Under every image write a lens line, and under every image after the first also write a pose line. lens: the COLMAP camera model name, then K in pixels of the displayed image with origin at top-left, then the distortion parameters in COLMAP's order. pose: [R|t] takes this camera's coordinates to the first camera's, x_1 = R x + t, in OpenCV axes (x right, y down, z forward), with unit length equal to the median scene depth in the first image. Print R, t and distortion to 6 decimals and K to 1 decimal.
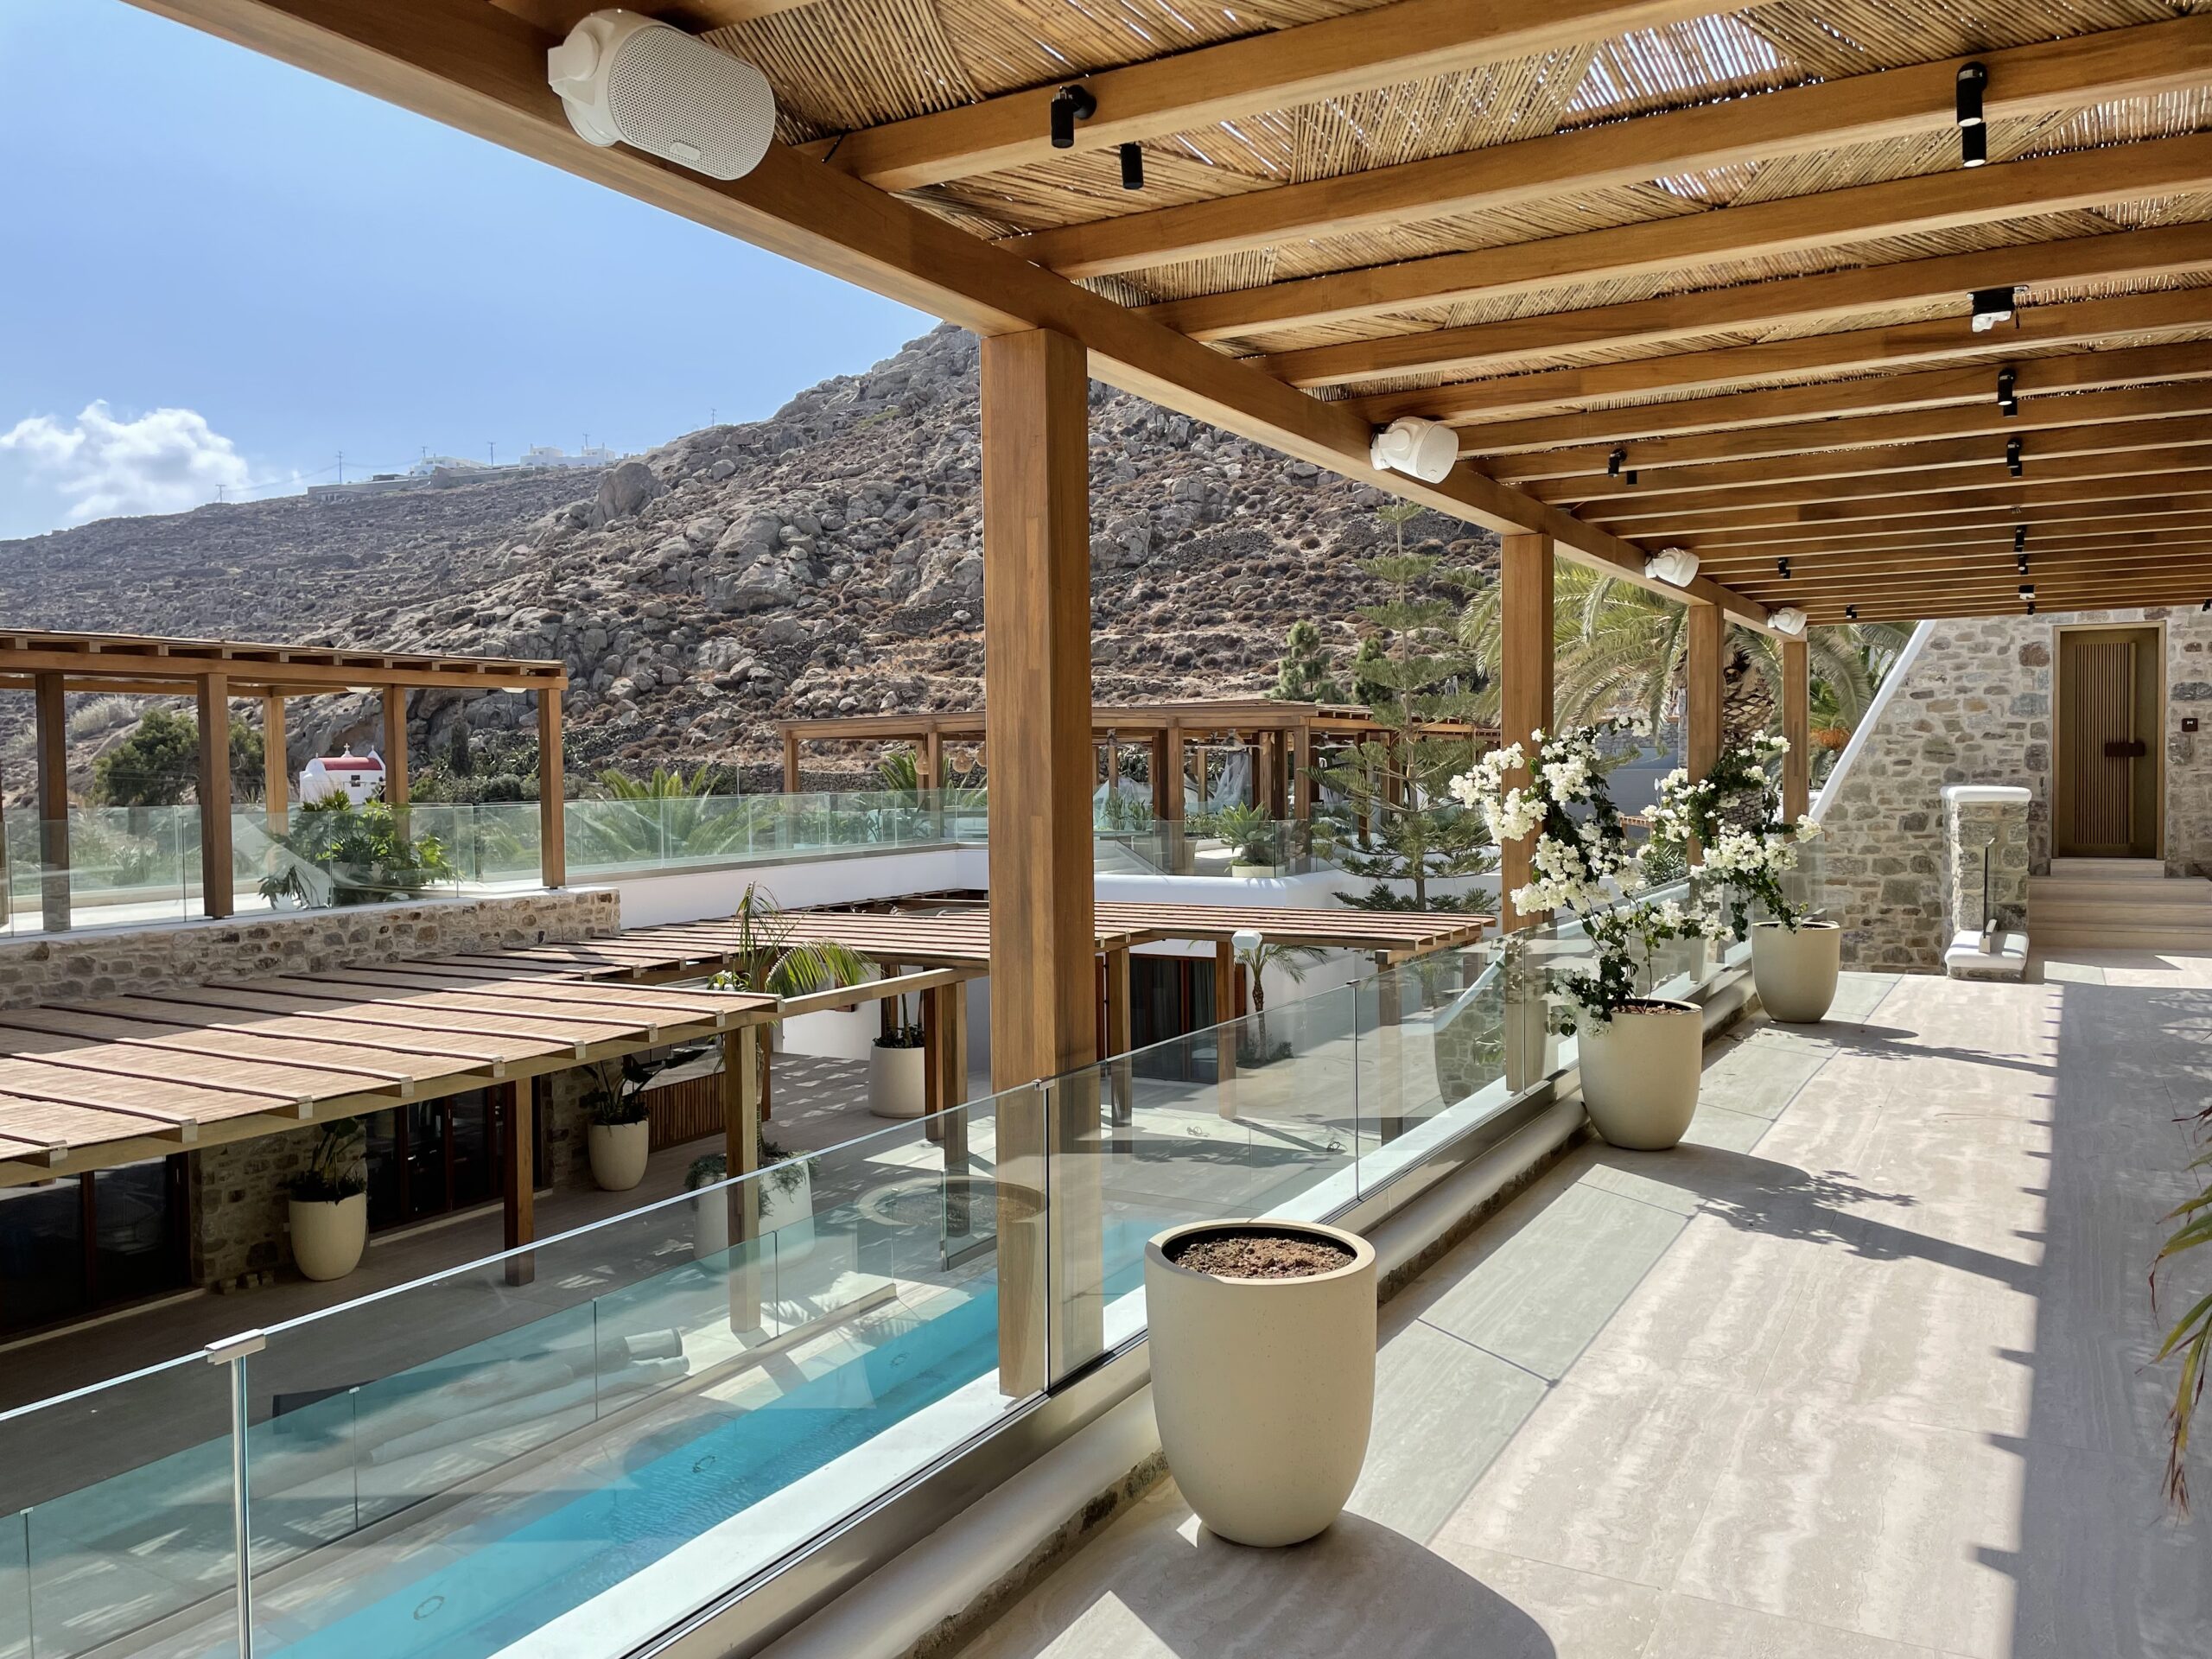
lens RADIAL K [[1645.6, 0, 1090.0], [0, 1645.6, 830.5], [0, 0, 1]] dist [0.075156, -0.093533]
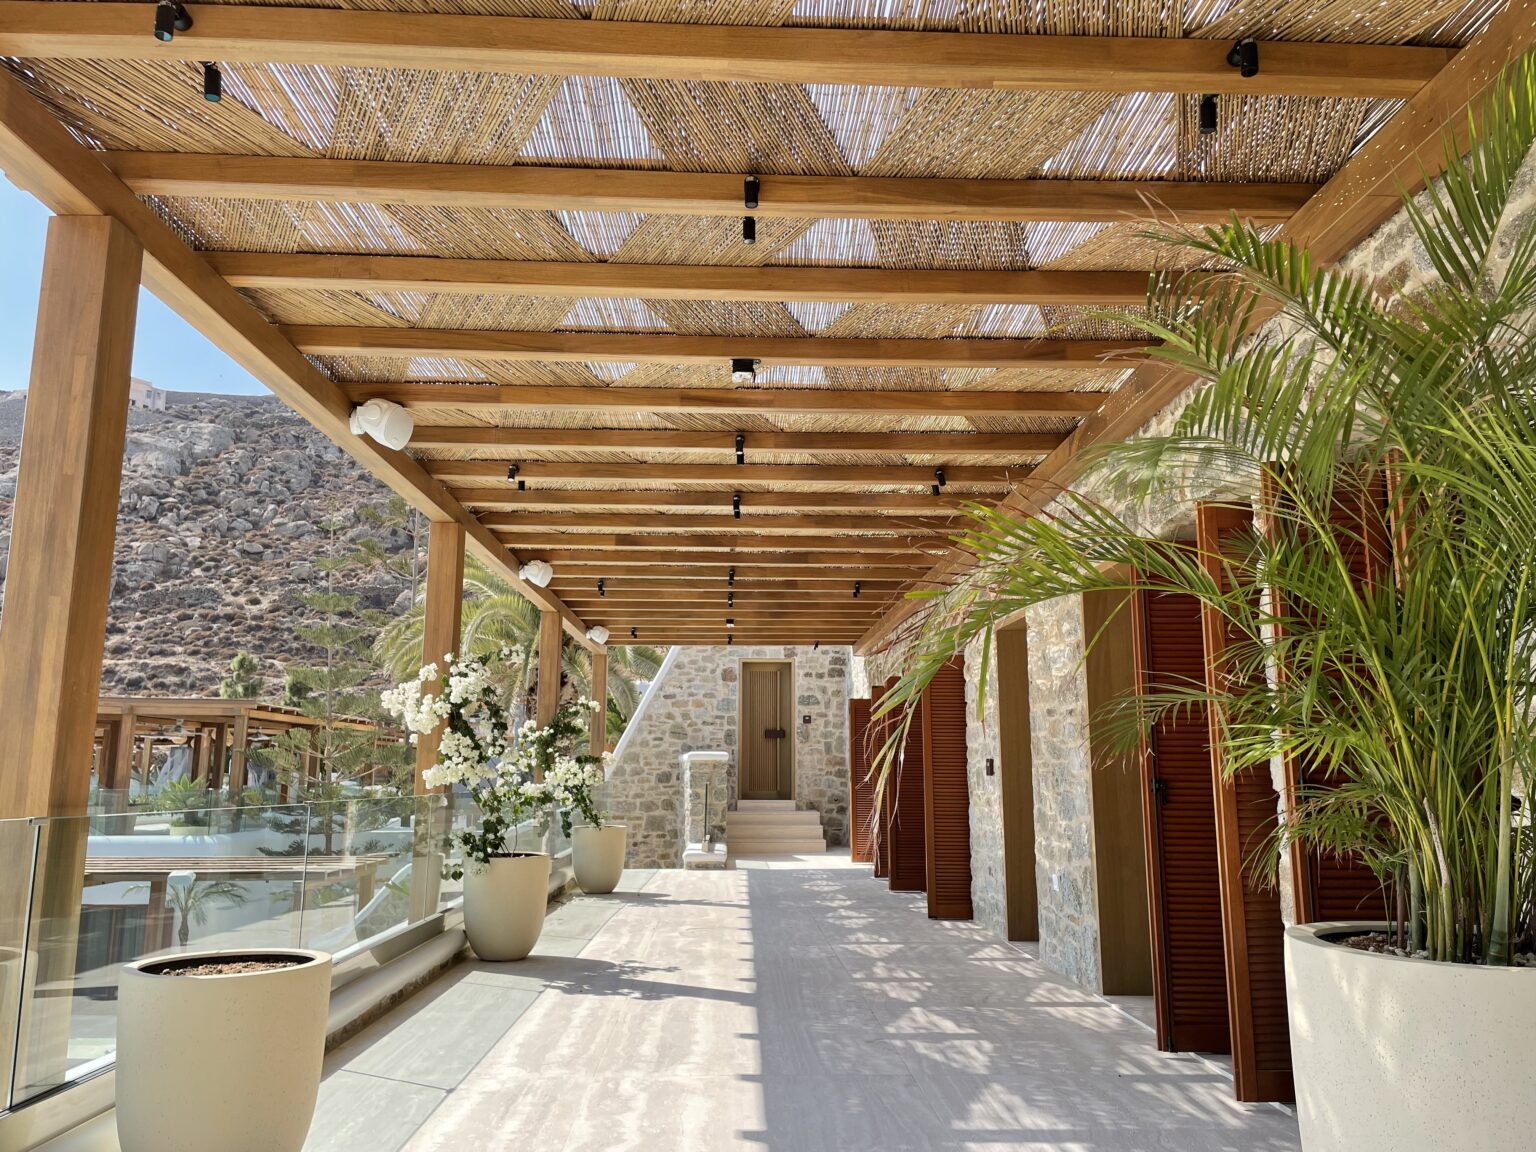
lens RADIAL K [[1142.7, 0, 764.1], [0, 1142.7, 583.5], [0, 0, 1]] dist [0.075156, -0.093533]
pose [[0.848824, 0.105277, 0.518087, -0.009047], [0.005198, 0.978263, -0.207303, 0.043525], [-0.528650, 0.178657, 0.829826, 0.012985]]
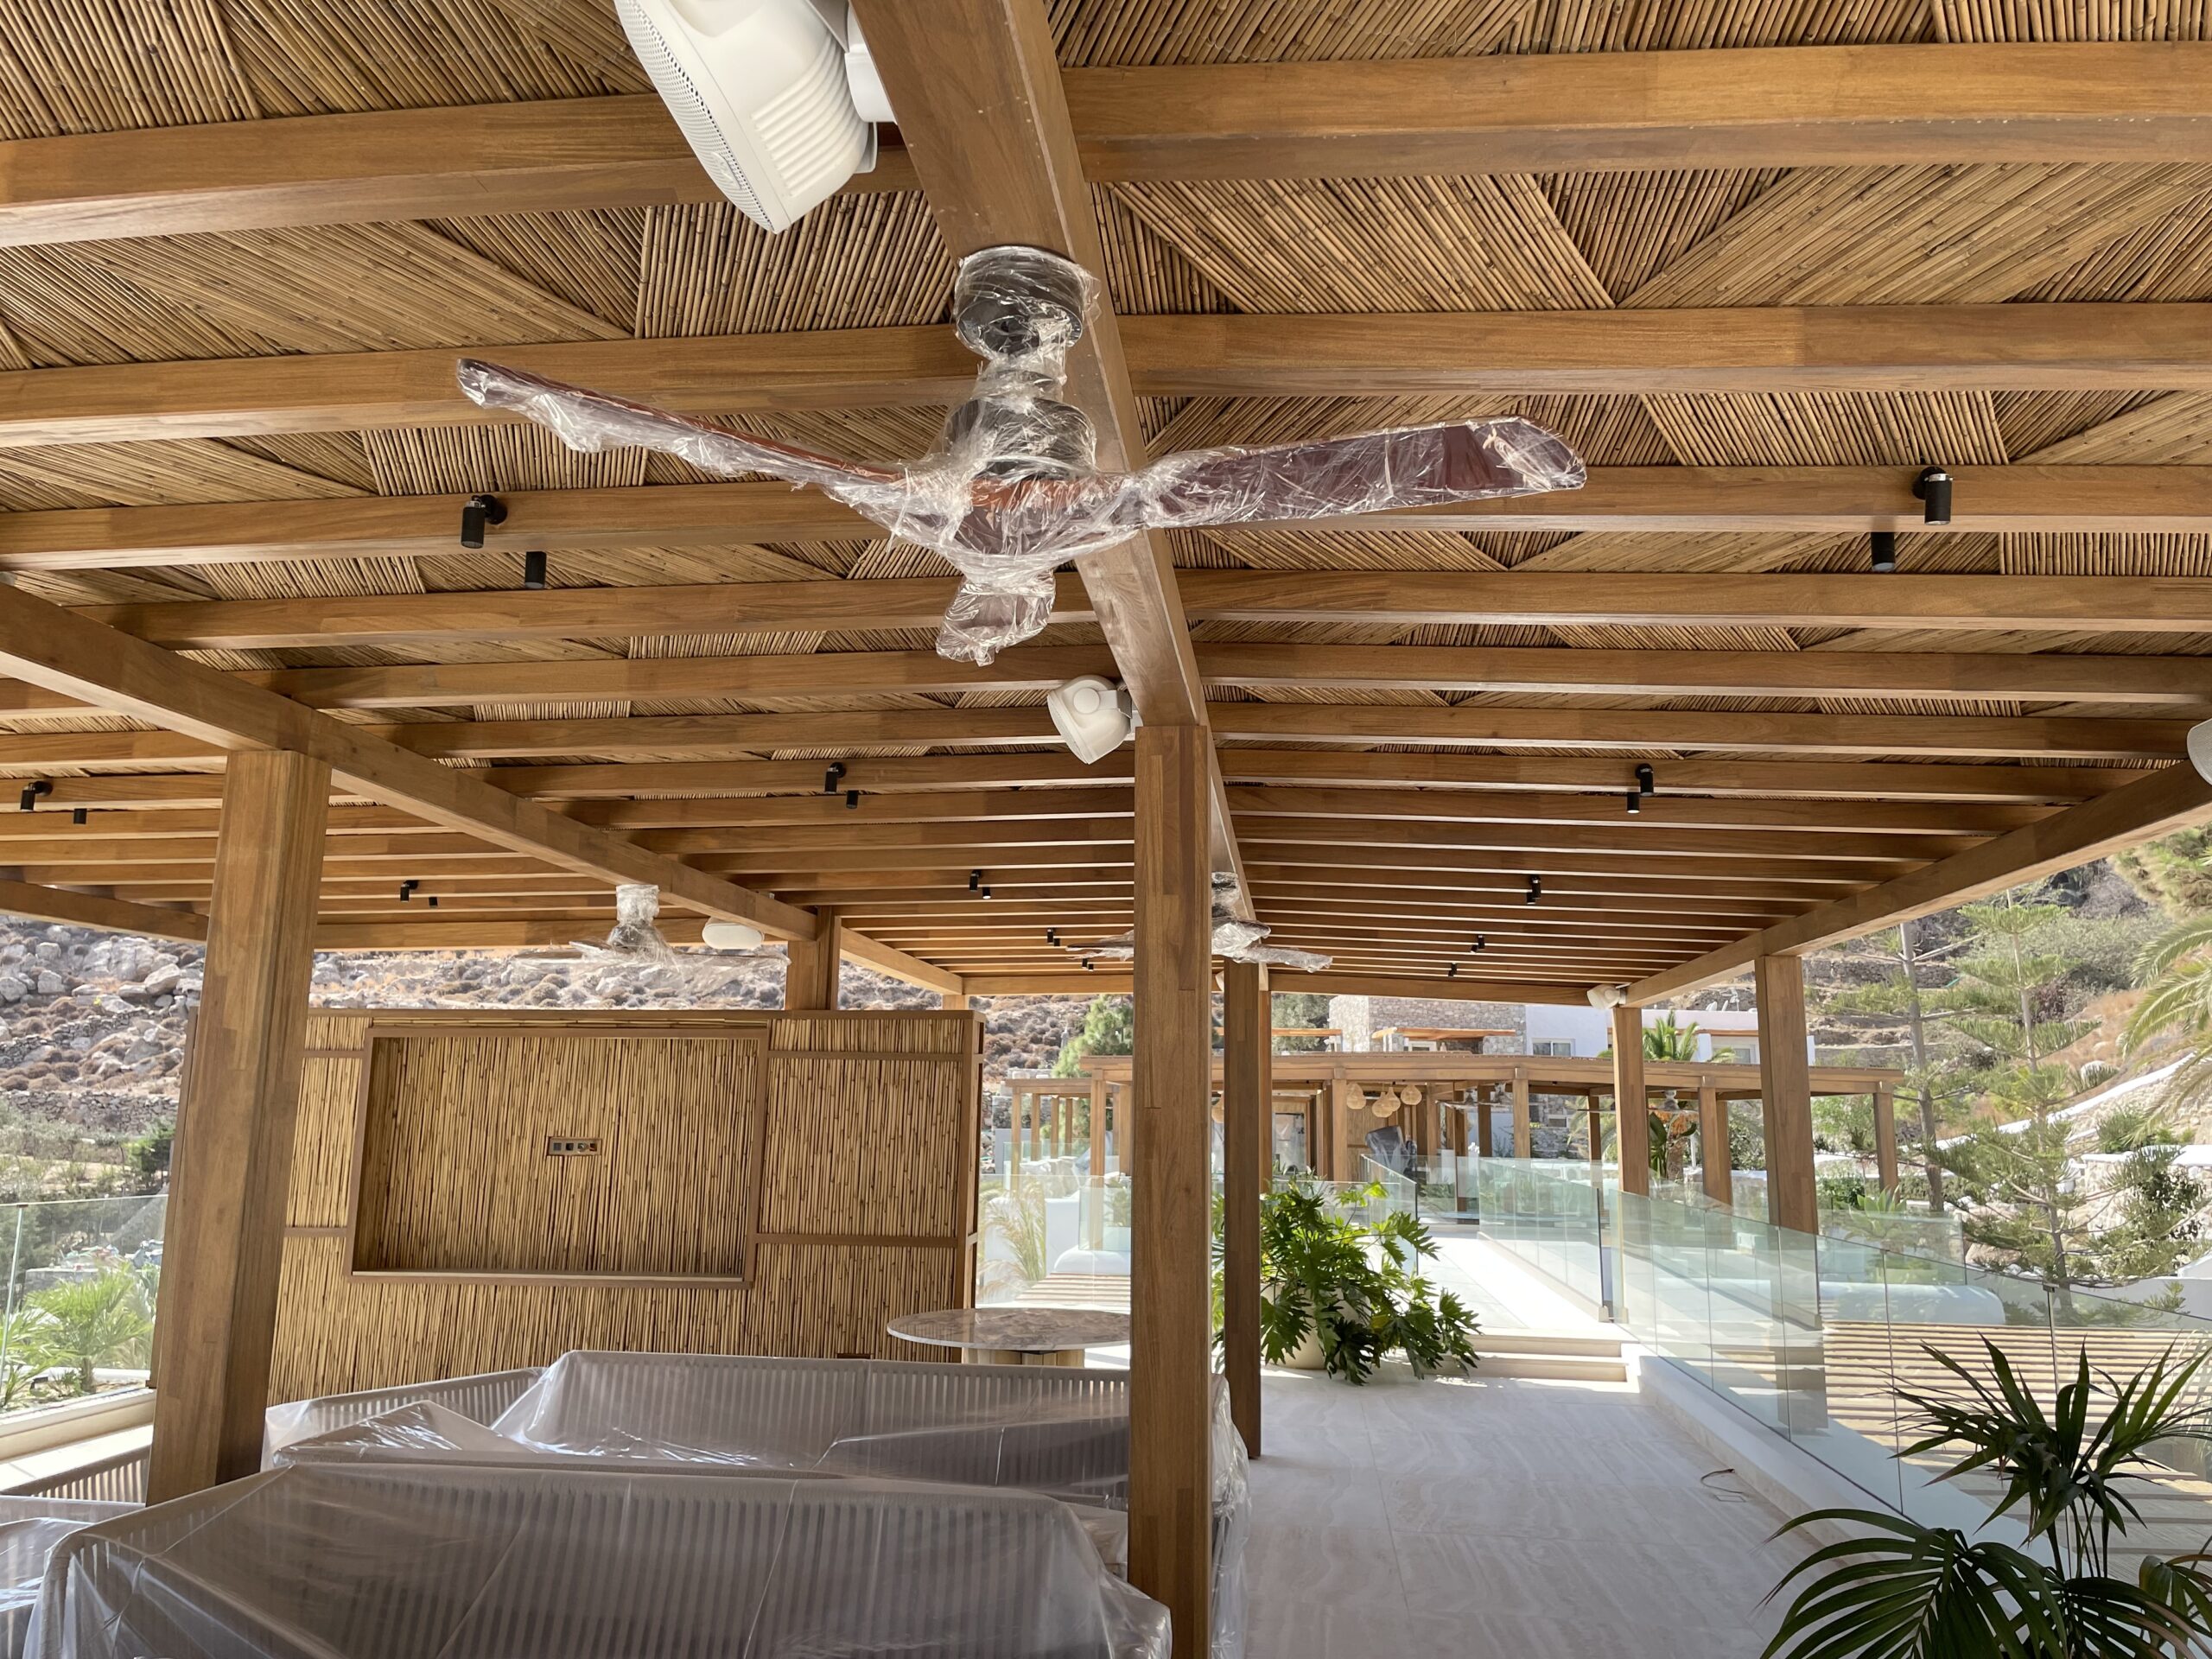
lens RADIAL K [[1645.6, 0, 1100.3], [0, 1645.6, 833.8], [0, 0, 1]] dist [0.075156, -0.093533]
pose [[0.921534, 0.091510, 0.377361, -0.631685], [-0.011139, 0.977663, -0.209883, -0.021375], [-0.388138, 0.189211, 0.901969, 0.578680]]
